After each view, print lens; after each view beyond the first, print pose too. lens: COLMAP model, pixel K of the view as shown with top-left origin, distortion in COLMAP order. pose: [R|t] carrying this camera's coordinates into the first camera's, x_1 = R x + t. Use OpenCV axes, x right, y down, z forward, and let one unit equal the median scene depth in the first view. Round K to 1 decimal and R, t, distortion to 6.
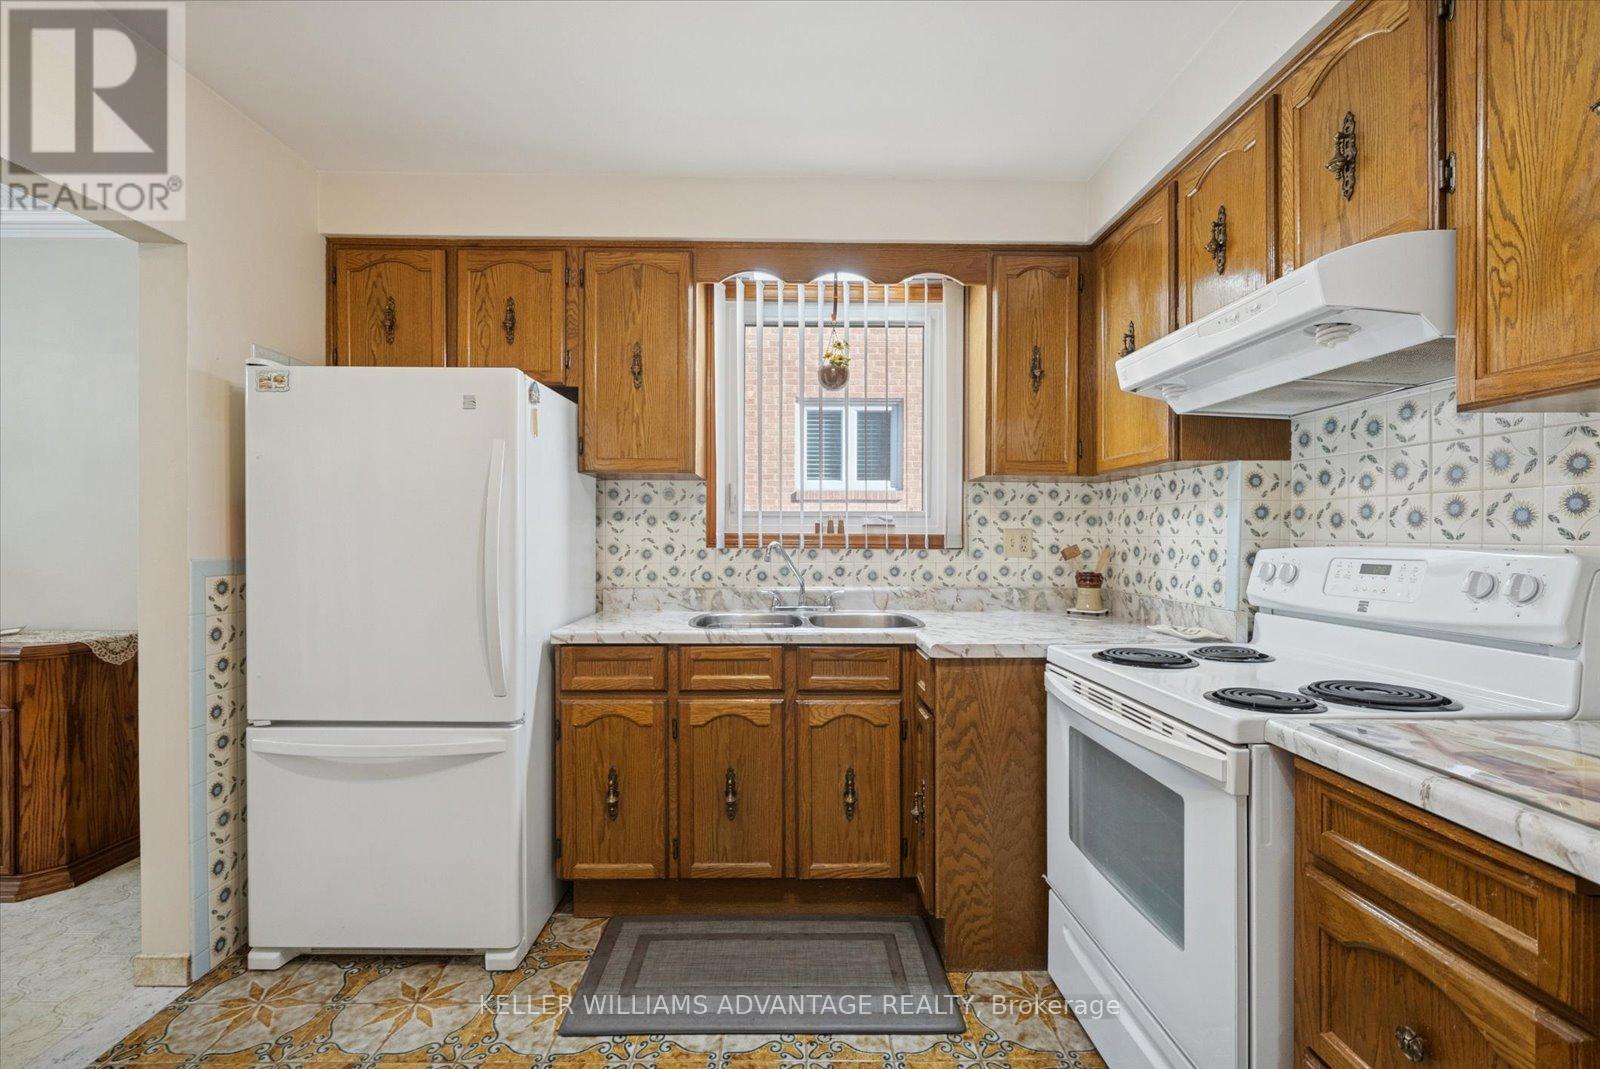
lens RADIAL K [[690.8, 0, 800.0], [0, 690.8, 534.5], [0, 0, 1]] dist [-0.000707, 0.000274]
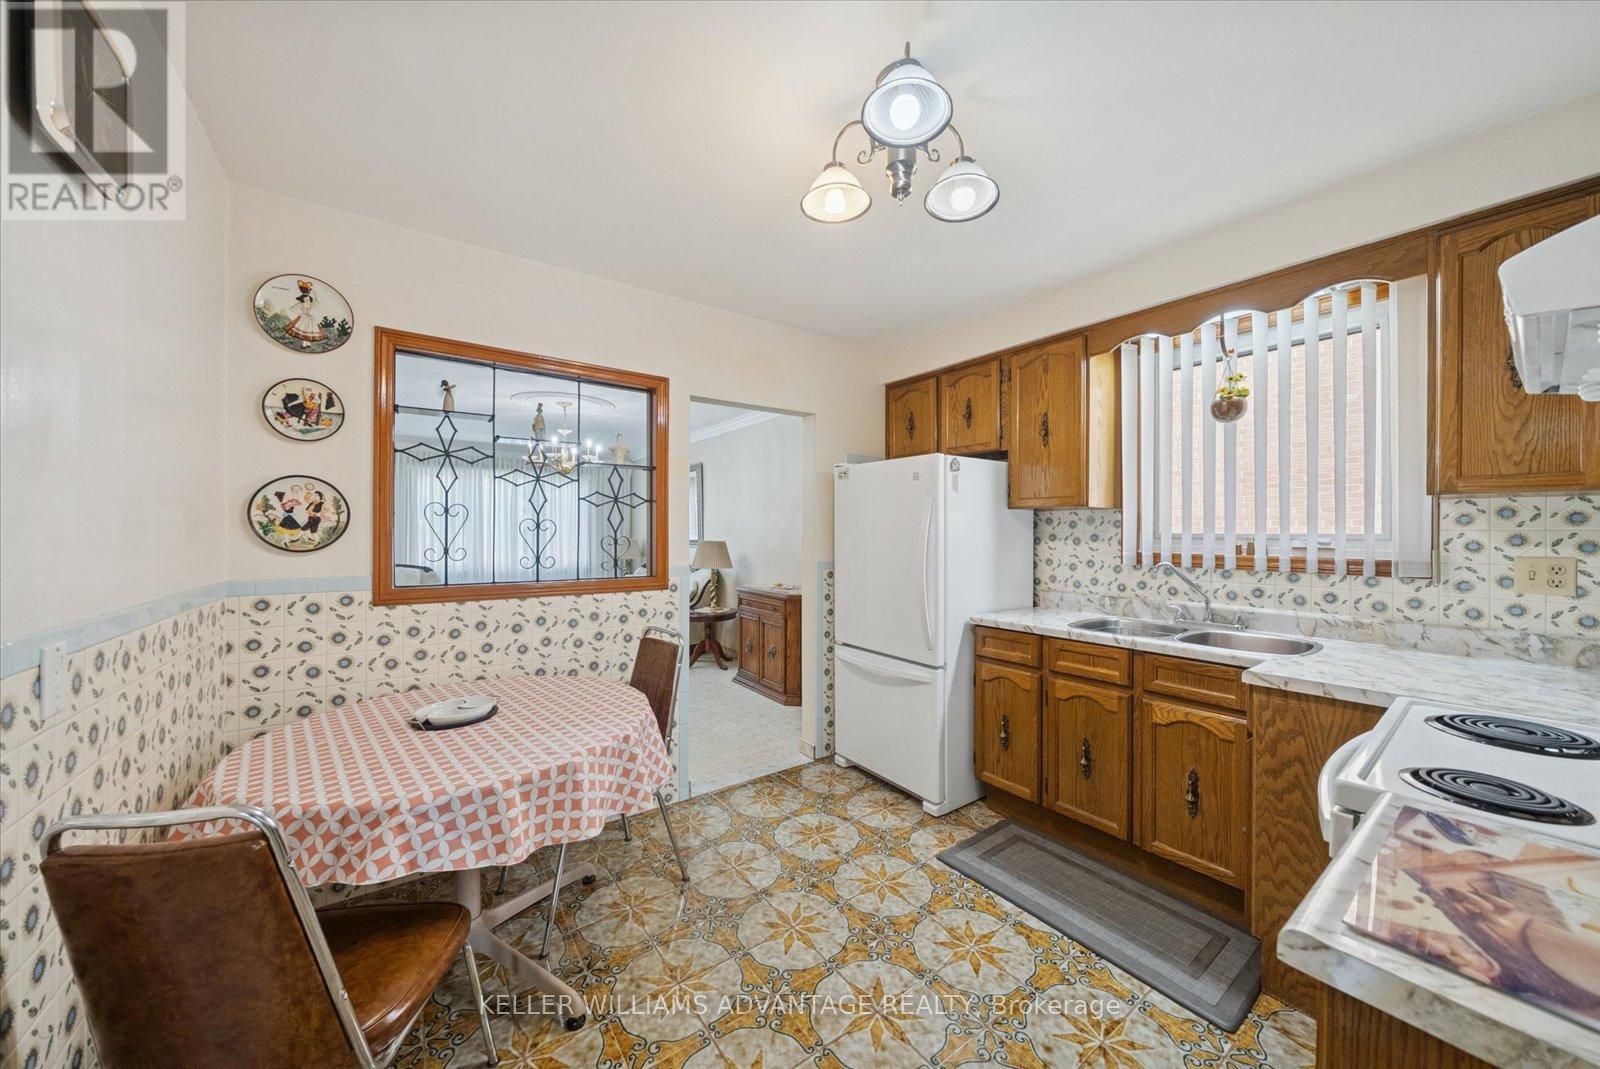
lens RADIAL K [[557.0, 0, 801.8], [0, 557.0, 529.7], [0, 0, 1]] dist [-0.005035, -0.000180]
pose [[0.581020, -0.004912, -0.813875, 0.413429], [-0.003890, 0.999954, -0.008812, -0.037345], [0.813880, 0.008286, 0.580974, -0.033797]]
